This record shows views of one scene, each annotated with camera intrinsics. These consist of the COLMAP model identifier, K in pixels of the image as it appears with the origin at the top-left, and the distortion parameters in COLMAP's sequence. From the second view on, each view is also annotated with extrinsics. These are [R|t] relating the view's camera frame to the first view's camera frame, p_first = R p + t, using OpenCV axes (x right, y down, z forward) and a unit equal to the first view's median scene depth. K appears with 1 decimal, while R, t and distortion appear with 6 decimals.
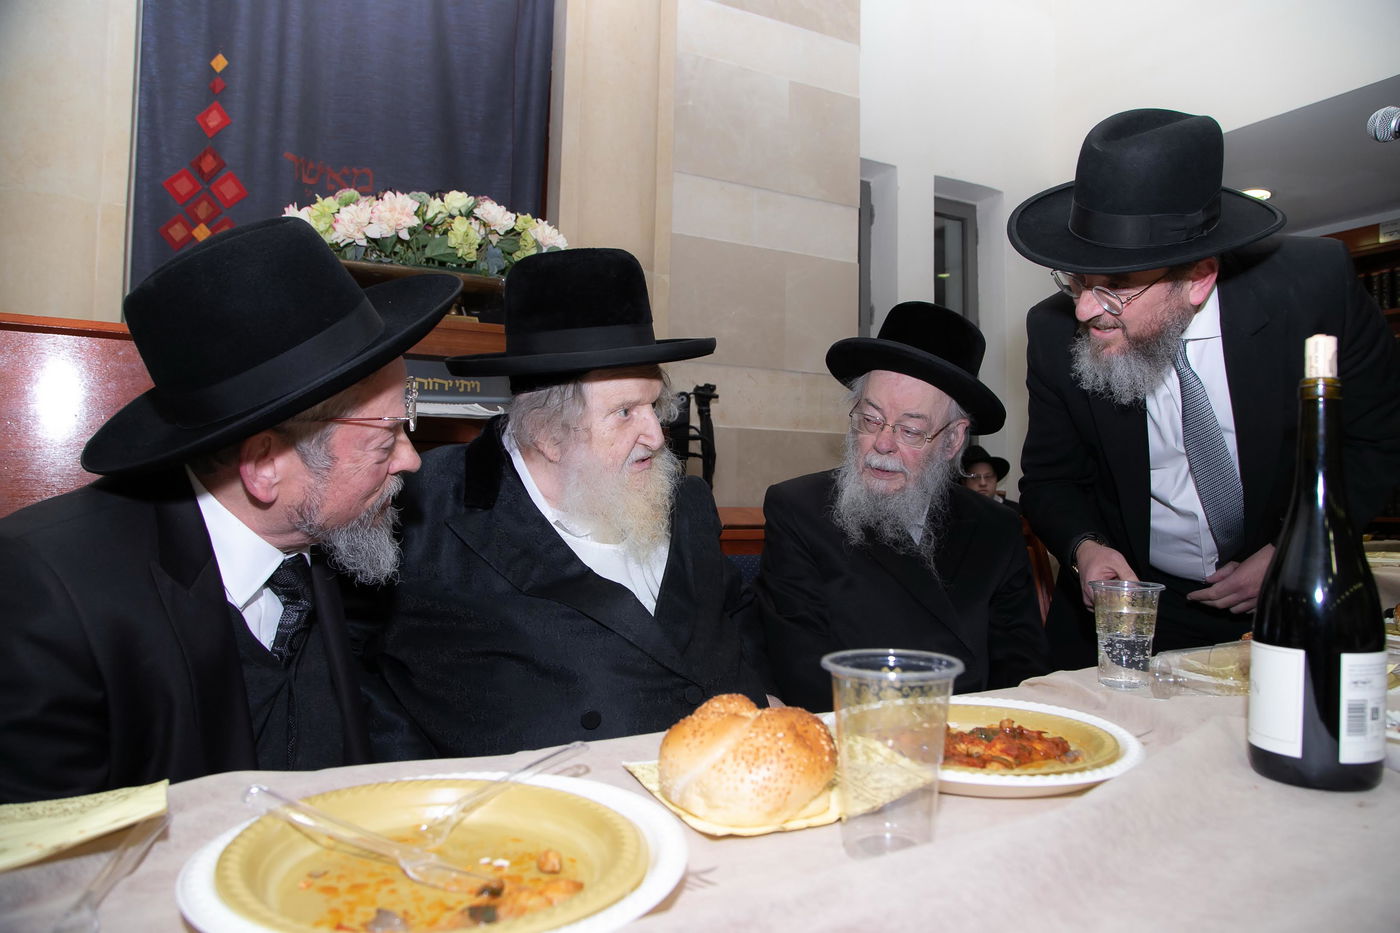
lens RADIAL K [[959.0, 0, 700.0], [0, 959.0, 466.5], [0, 0, 1]] dist [-0.072156, 0.002403]
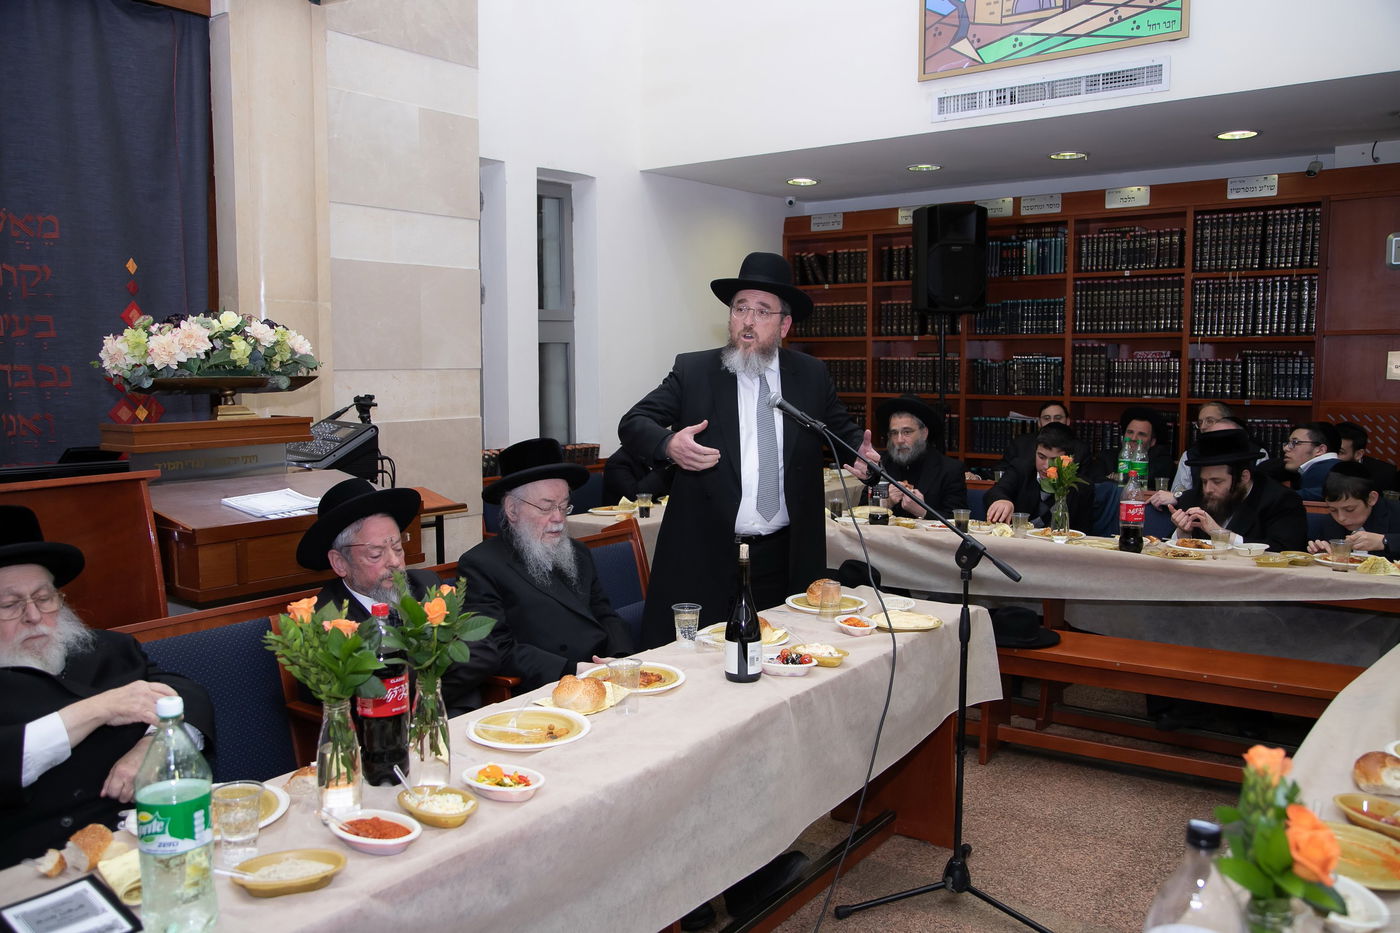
lens RADIAL K [[1157.2, 0, 700.0], [0, 1157.2, 466.5], [0, 0, 1]] dist [-0.006655, 0.005003]
pose [[0.913542, -0.052405, 0.403354, -0.196510], [0.004472, 0.992899, 0.118873, -0.164739], [-0.406719, -0.106791, 0.907290, -0.470853]]
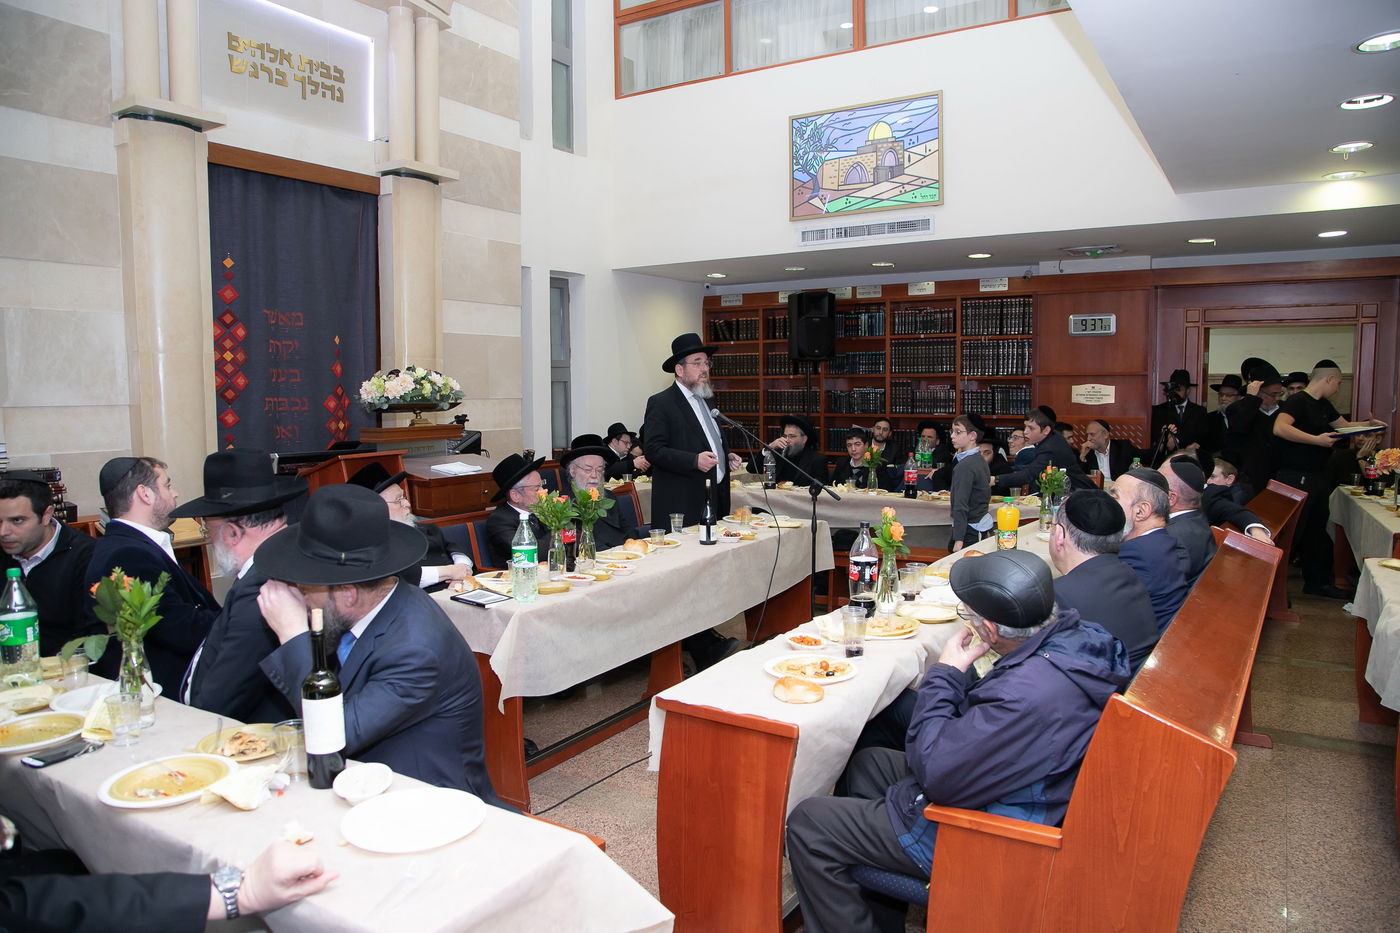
lens RADIAL K [[959.0, 0, 700.0], [0, 959.0, 466.5], [0, 0, 1]] dist [-0.072156, 0.002403]
pose [[0.875792, -0.057208, 0.479287, -0.509801], [0.006954, 0.994344, 0.105978, -0.182448], [-0.482639, -0.089482, 0.871236, -0.946481]]
